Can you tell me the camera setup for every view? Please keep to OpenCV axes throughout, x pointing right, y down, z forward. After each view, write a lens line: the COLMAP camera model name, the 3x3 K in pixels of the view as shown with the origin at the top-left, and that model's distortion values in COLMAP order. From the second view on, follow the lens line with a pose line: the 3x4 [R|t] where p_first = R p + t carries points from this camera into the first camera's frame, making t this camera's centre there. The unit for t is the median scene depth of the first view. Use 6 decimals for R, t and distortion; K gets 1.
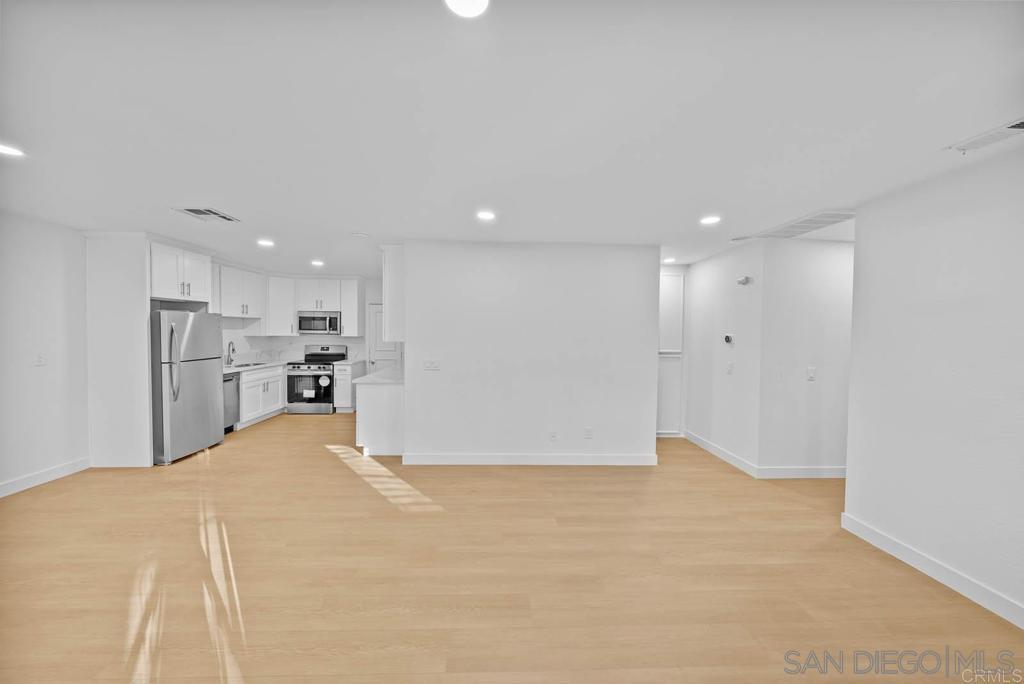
lens RADIAL K [[352.8, 0, 508.8], [0, 352.8, 341.1], [0, 0, 1]] dist [-0.001097, -0.000083]
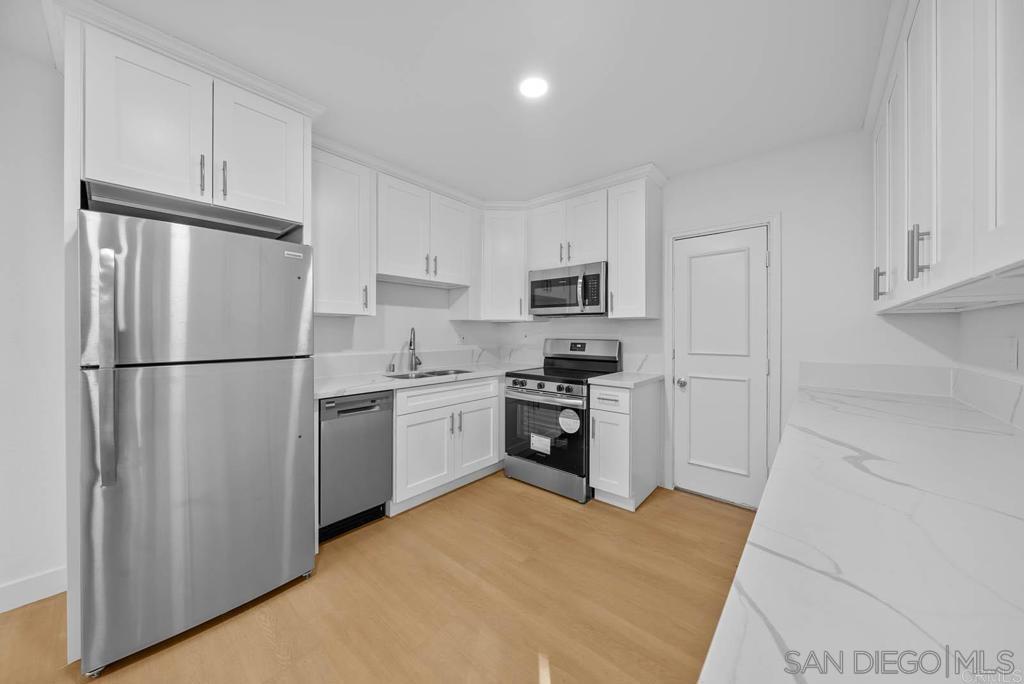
lens RADIAL K [[358.8, 0, 509.7], [0, 358.8, 331.3], [0, 0, 1]] dist [-0.000319, -0.000036]
pose [[0.729181, -0.011550, -0.684223, -0.281353], [-0.015002, 0.999347, -0.032858, 0.020287], [0.684156, 0.034224, 0.728532, 0.640556]]
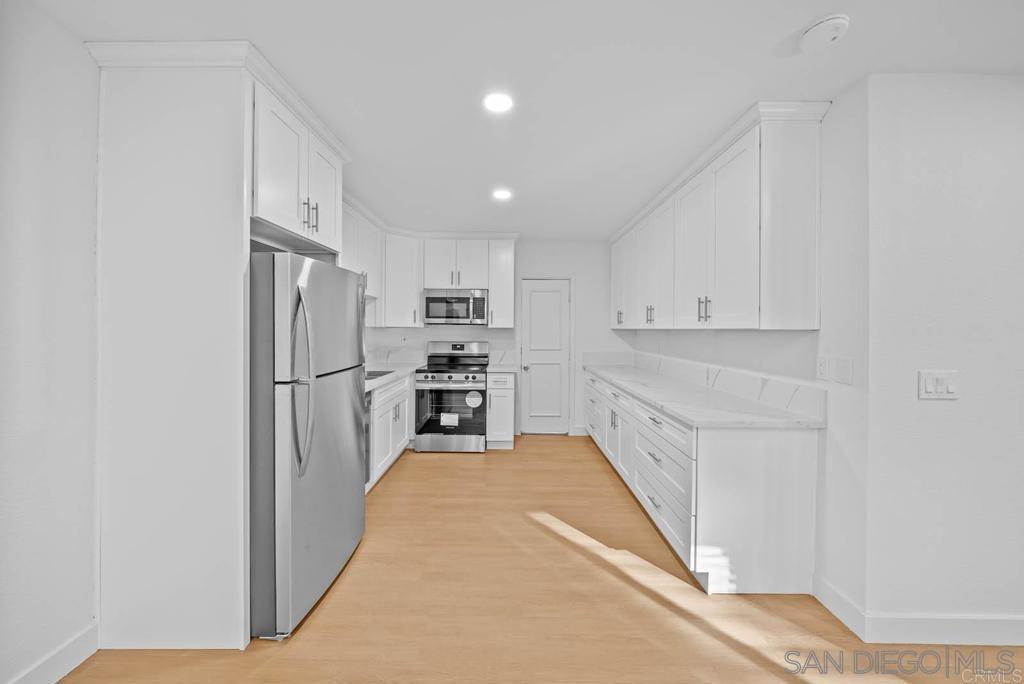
lens RADIAL K [[358.8, 0, 509.7], [0, 358.8, 331.3], [0, 0, 1]] dist [-0.000319, -0.000036]
pose [[0.998886, -0.005048, -0.046914, -0.436864], [0.004001, 0.999741, -0.022398, 0.008462], [0.047015, 0.022185, 0.998648, 0.377309]]
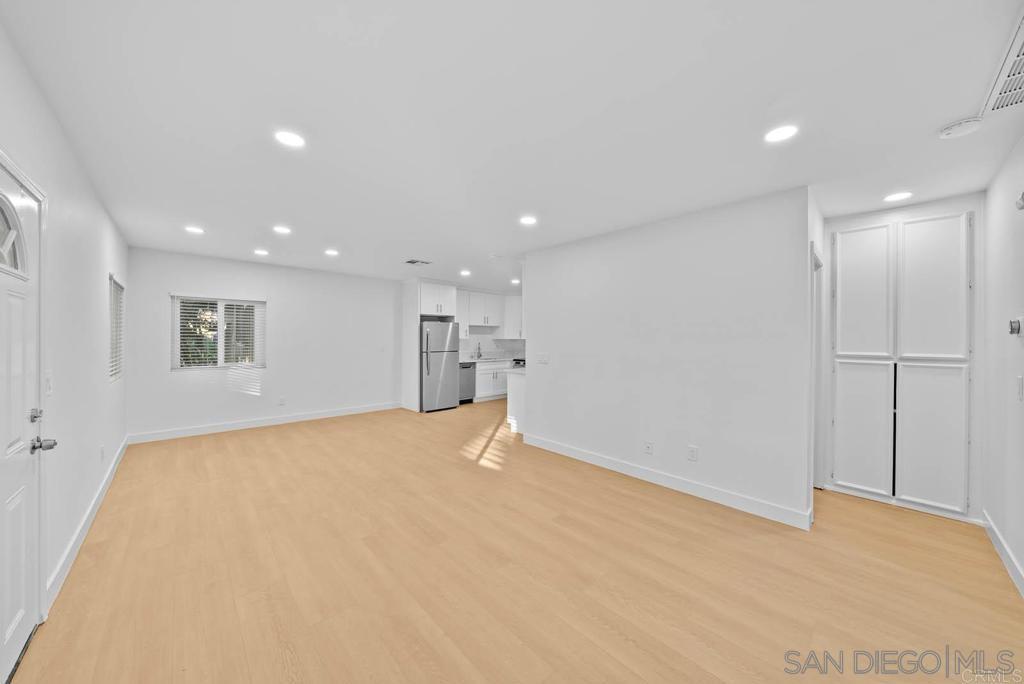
lens RADIAL K [[352.8, 0, 508.8], [0, 352.8, 341.1], [0, 0, 1]] dist [-0.001097, -0.000083]
pose [[0.658547, -0.005344, -0.752521, 0.360997], [-0.019908, 0.999501, -0.024520, 0.026300], [0.752276, 0.031128, 0.658112, 0.115113]]
